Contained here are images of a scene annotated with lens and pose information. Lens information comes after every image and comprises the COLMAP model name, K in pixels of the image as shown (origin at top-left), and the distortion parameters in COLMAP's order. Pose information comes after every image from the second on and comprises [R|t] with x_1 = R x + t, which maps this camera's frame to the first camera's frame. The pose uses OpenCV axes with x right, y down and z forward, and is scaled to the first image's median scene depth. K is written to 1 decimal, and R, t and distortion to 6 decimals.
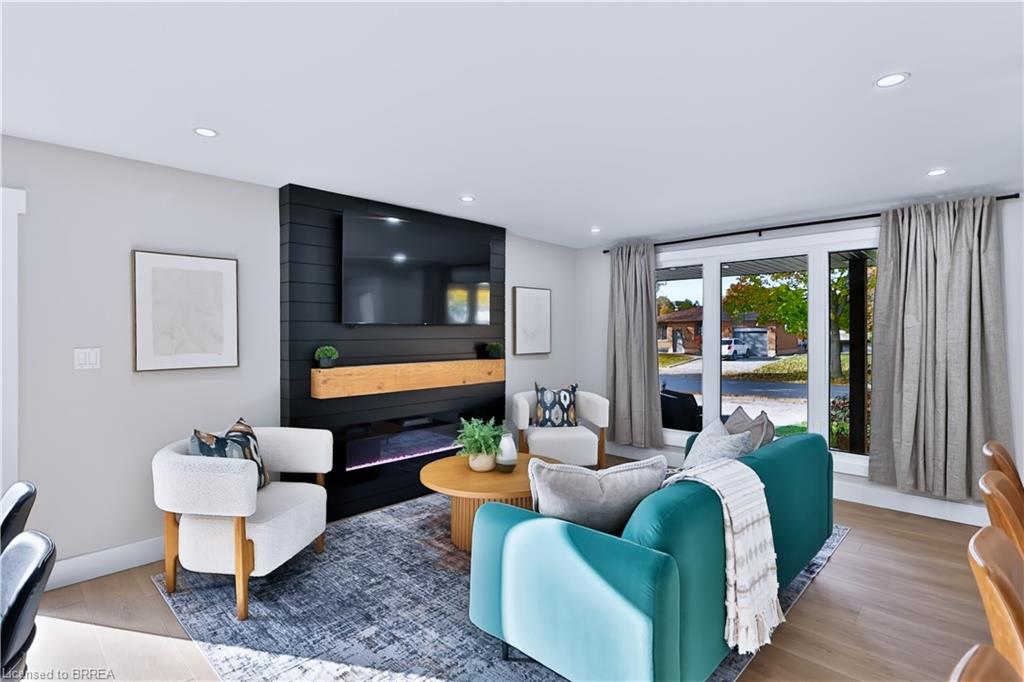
lens RADIAL K [[504.6, 0, 499.7], [0, 504.6, 338.6], [0, 0, 1]] dist [0.002185, -0.000342]
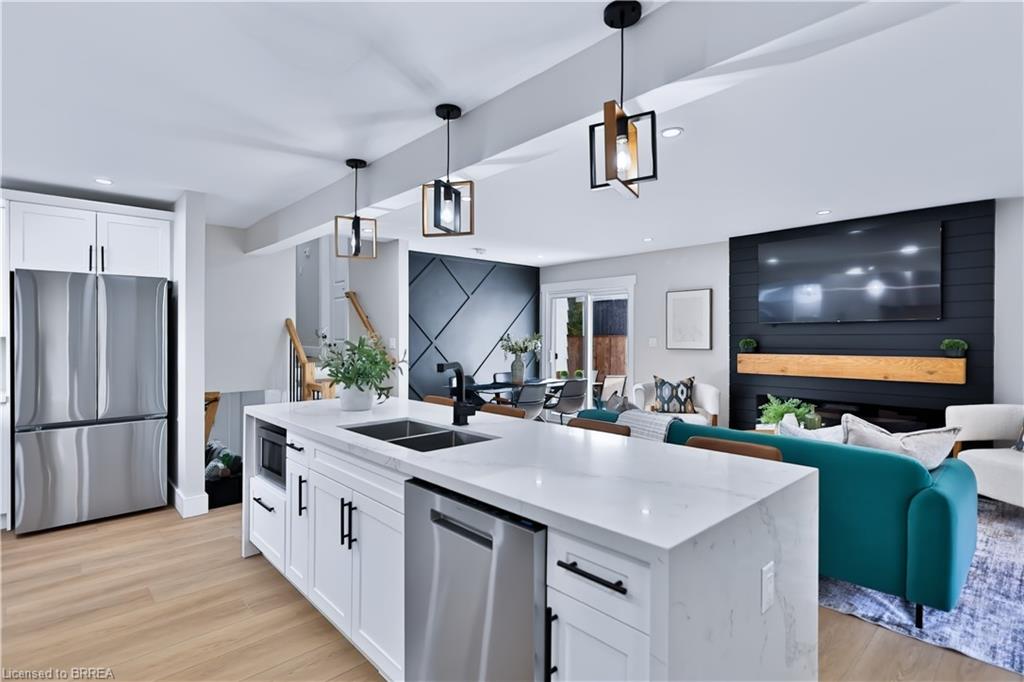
lens RADIAL K [[504.6, 0, 508.3], [0, 504.6, 340.7], [0, 0, 1]] dist [0.002185, -0.000342]
pose [[-0.031350, 0.013913, -0.999412, 0.884554], [-0.007223, 0.999874, 0.014146, 0.003091], [0.999482, 0.007662, -0.031246, 0.249455]]
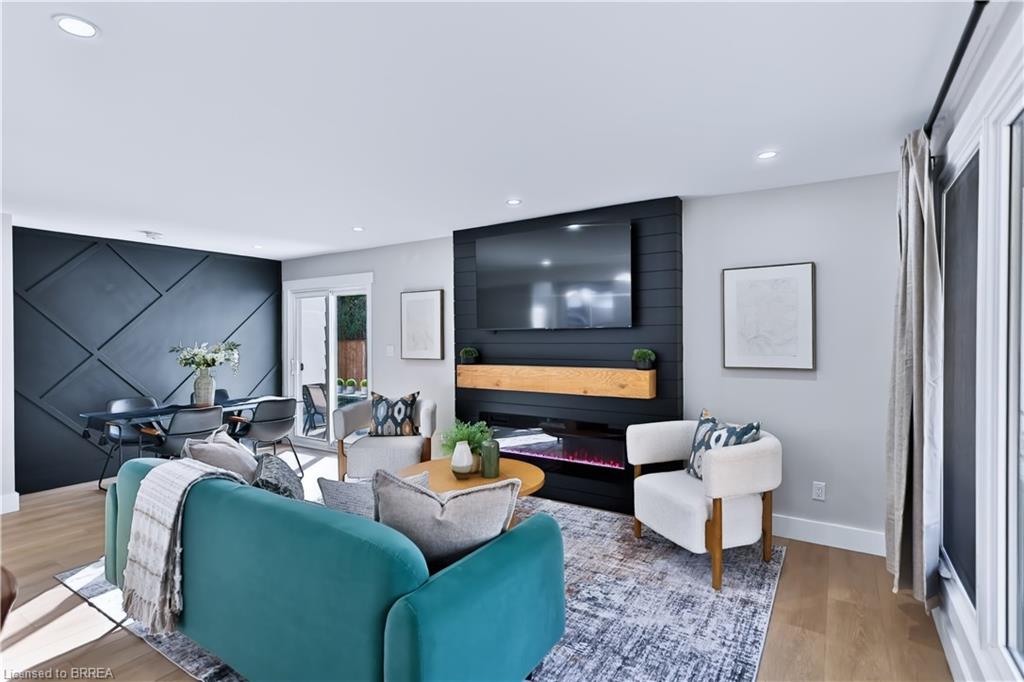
lens RADIAL K [[504.6, 0, 512.4], [0, 504.6, 339.6], [0, 0, 1]] dist [0.002185, -0.000342]
pose [[0.216091, 0.008292, -0.976338, 0.715388], [-0.004606, 0.999961, 0.007474, -0.012344], [0.976362, 0.002882, 0.216121, 0.620105]]
